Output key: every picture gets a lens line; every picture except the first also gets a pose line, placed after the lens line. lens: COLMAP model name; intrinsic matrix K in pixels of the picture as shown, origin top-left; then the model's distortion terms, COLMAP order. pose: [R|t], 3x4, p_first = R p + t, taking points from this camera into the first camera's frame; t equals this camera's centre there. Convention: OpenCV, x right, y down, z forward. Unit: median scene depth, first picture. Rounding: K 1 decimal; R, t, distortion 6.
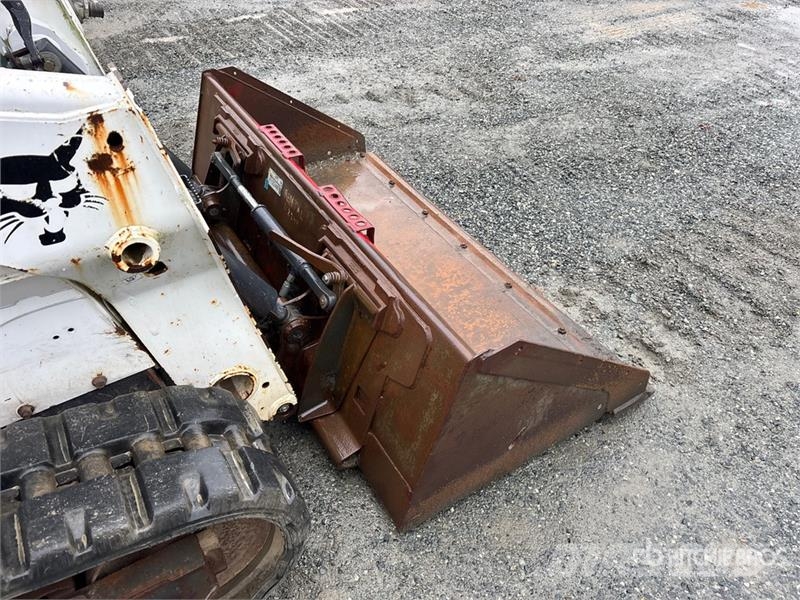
lens RADIAL K [[595.2, 0, 395.5], [0, 595.2, 298.1], [0, 0, 1]] dist [0.052498, -0.081636]
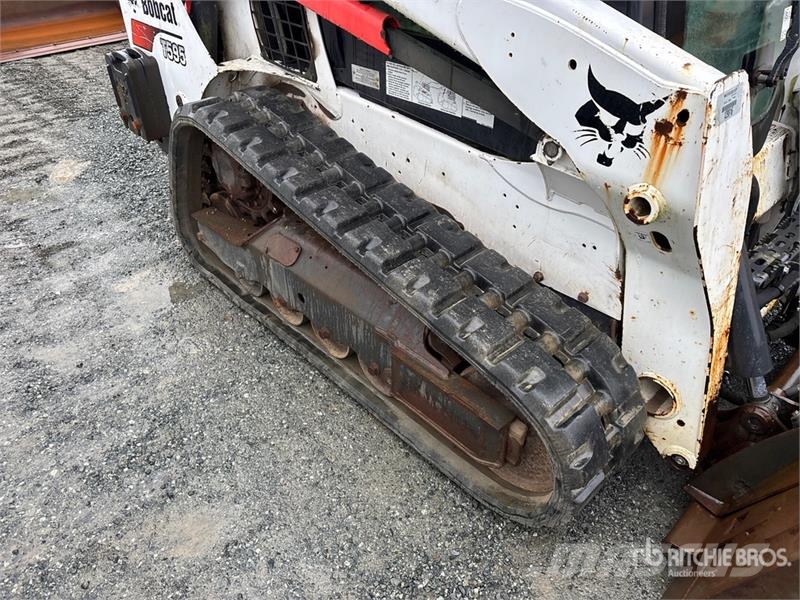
lens RADIAL K [[595.2, 0, 395.5], [0, 595.2, 298.1], [0, 0, 1]] dist [0.052498, -0.081636]
pose [[0.214999, 0.588857, -0.779116, 0.541713], [-0.650623, 0.681319, 0.335401, -0.033296], [0.728330, 0.434800, 0.529607, 0.065898]]
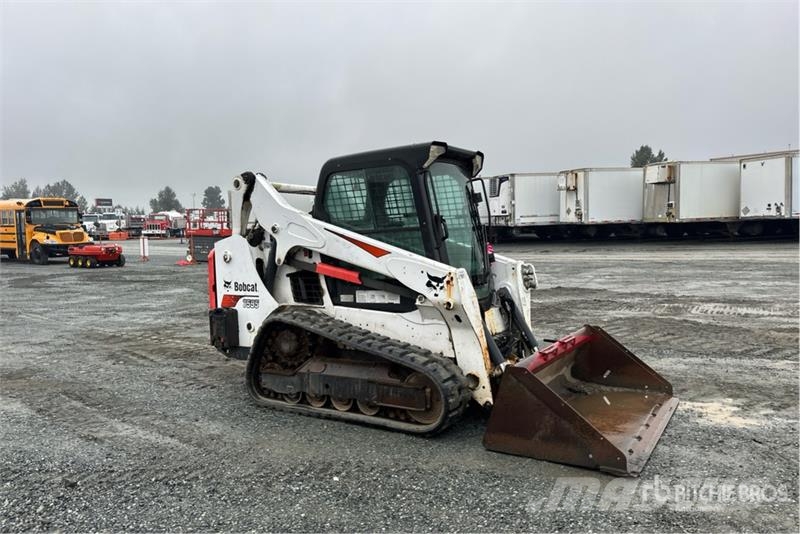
lens RADIAL K [[609.9, 0, 405.3], [0, 609.9, 265.1], [0, 0, 1]] dist [0.027381, -0.004112]
pose [[0.461756, 0.035472, -0.886298, 3.477617], [-0.571640, 0.775928, -0.266766, 1.106893], [0.678240, 0.629824, 0.378566, -1.123890]]
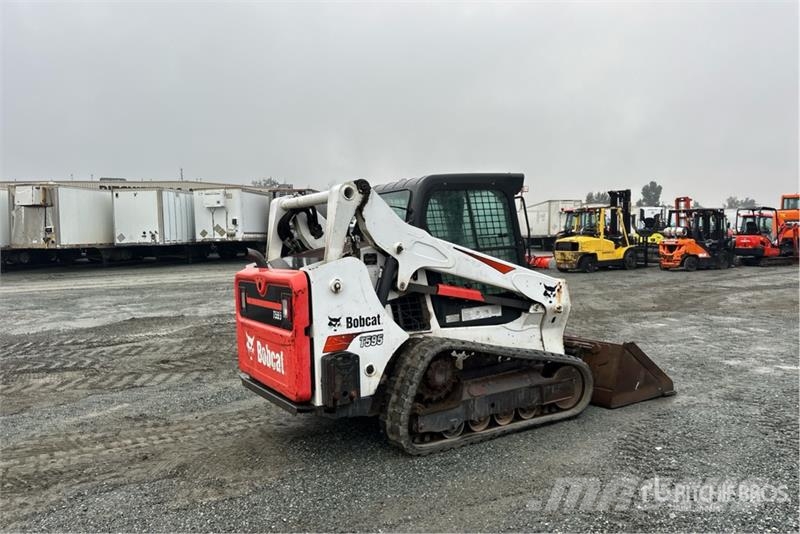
lens RADIAL K [[609.9, 0, 405.3], [0, 609.9, 265.1], [0, 0, 1]] dist [0.027381, -0.004112]
pose [[0.999391, -0.030610, 0.016767, -1.961606], [0.034303, 0.772925, -0.633570, 3.156641], [0.006433, 0.633759, 0.773504, -3.620923]]
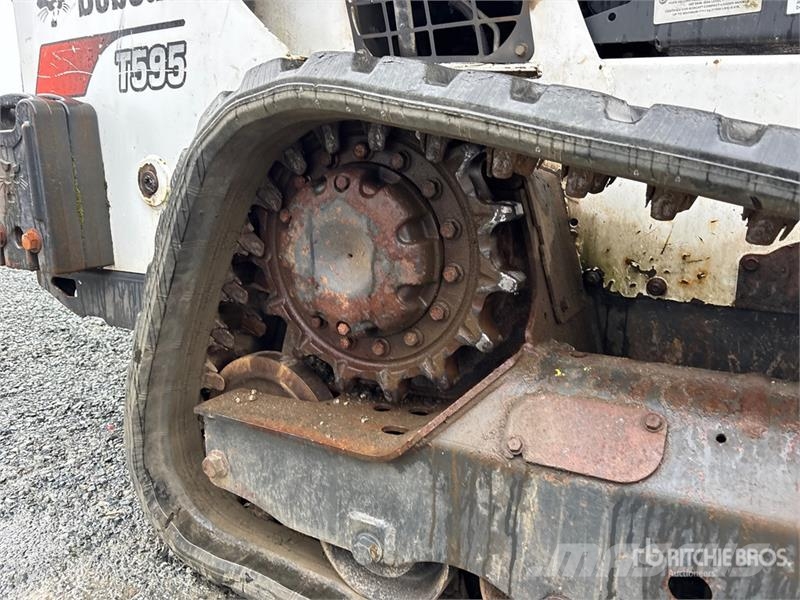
lens RADIAL K [[595.2, 0, 395.5], [0, 595.2, 298.1], [0, 0, 1]] dist [0.052498, -0.081636]
pose [[0.479356, 0.197896, -0.855018, -0.861817], [-0.584576, 0.798658, -0.142885, 0.935305], [0.654590, 0.568316, 0.498526, 0.251223]]
